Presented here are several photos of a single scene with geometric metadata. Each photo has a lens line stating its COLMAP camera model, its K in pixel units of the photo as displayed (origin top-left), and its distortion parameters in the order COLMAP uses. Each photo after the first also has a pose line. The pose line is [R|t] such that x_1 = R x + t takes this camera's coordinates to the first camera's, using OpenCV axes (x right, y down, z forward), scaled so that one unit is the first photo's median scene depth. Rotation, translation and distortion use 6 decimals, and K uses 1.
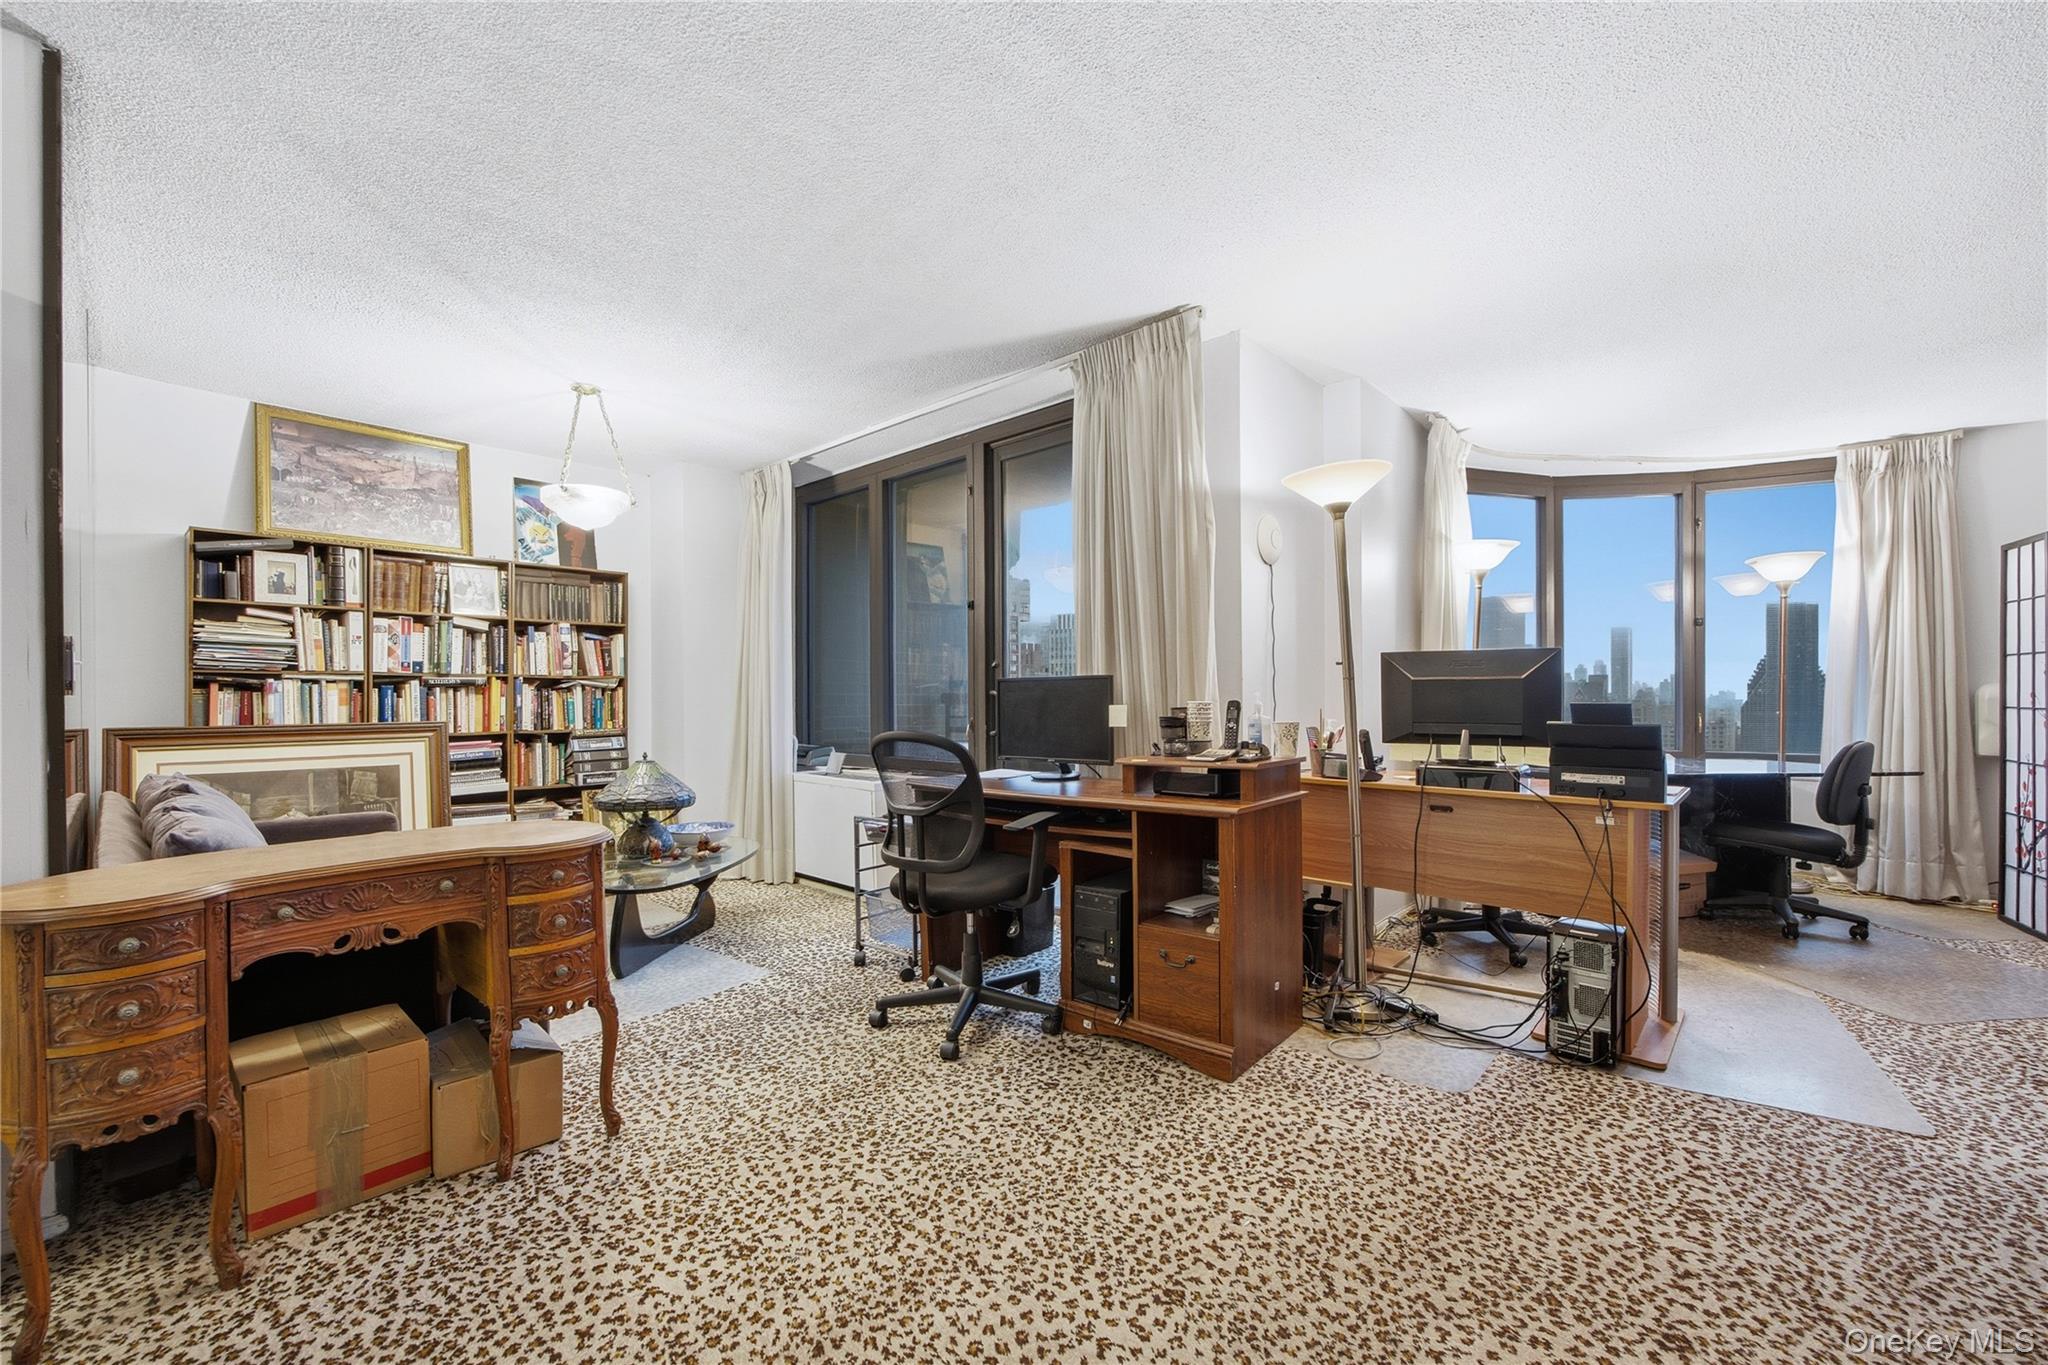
lens RADIAL K [[794.6, 0, 1073.2], [0, 794.6, 697.0], [0, 0, 1]] dist [-0.015185, 0.004678]
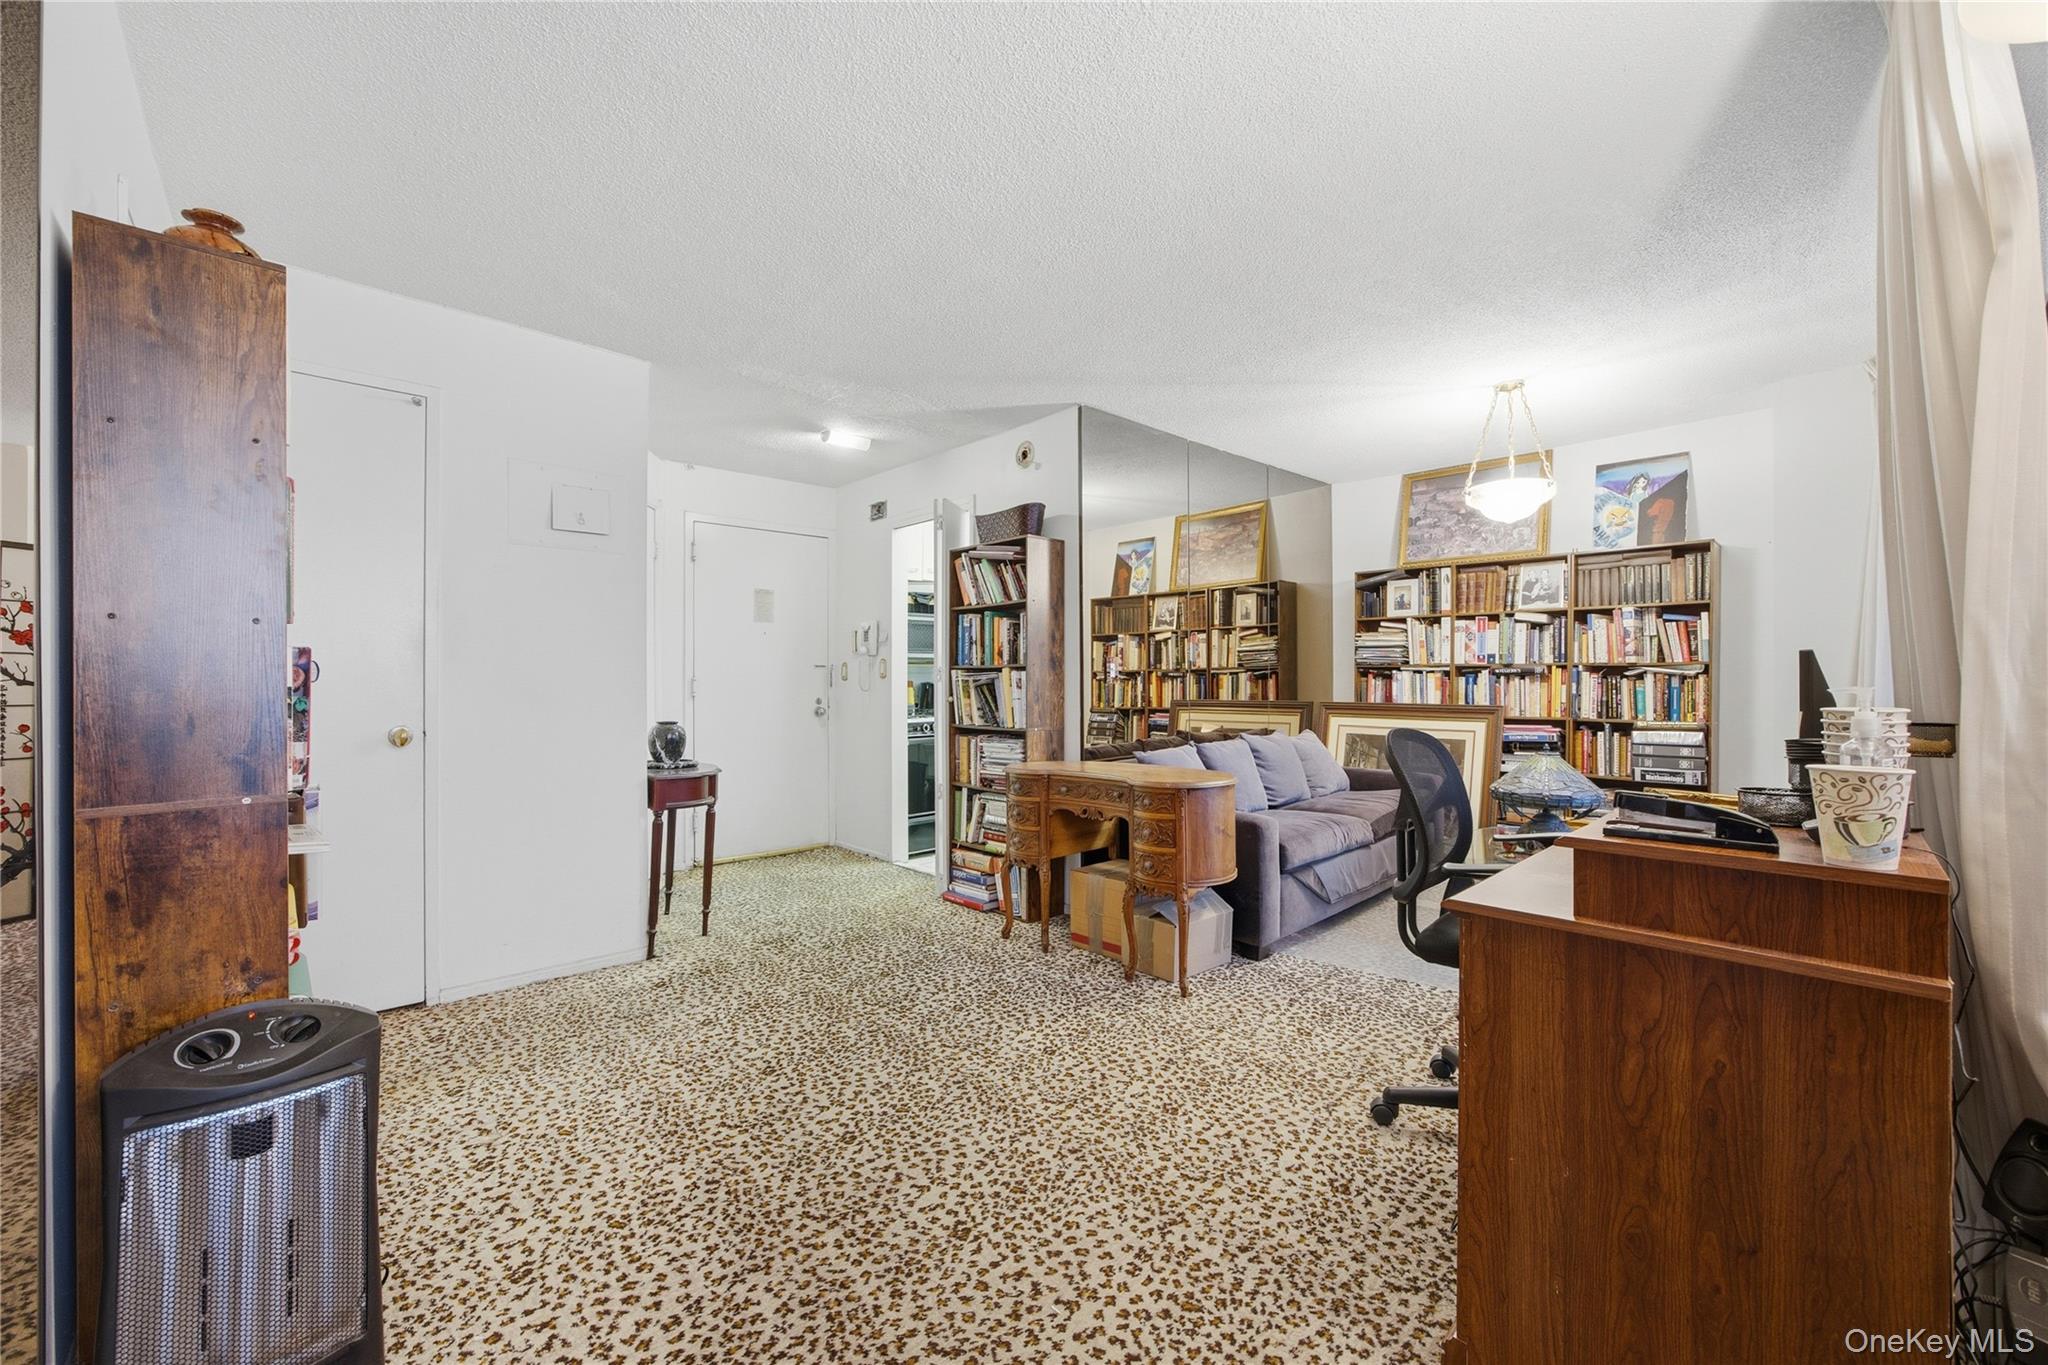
lens RADIAL K [[794.6, 0, 1007.3], [0, 794.6, 686.3], [0, 0, 1]] dist [-0.015185, 0.004678]
pose [[-0.105562, 0.011514, -0.994346, 0.443393], [-0.000517, 0.999932, 0.011633, -0.010230], [0.994413, 0.001742, -0.105549, 0.428049]]
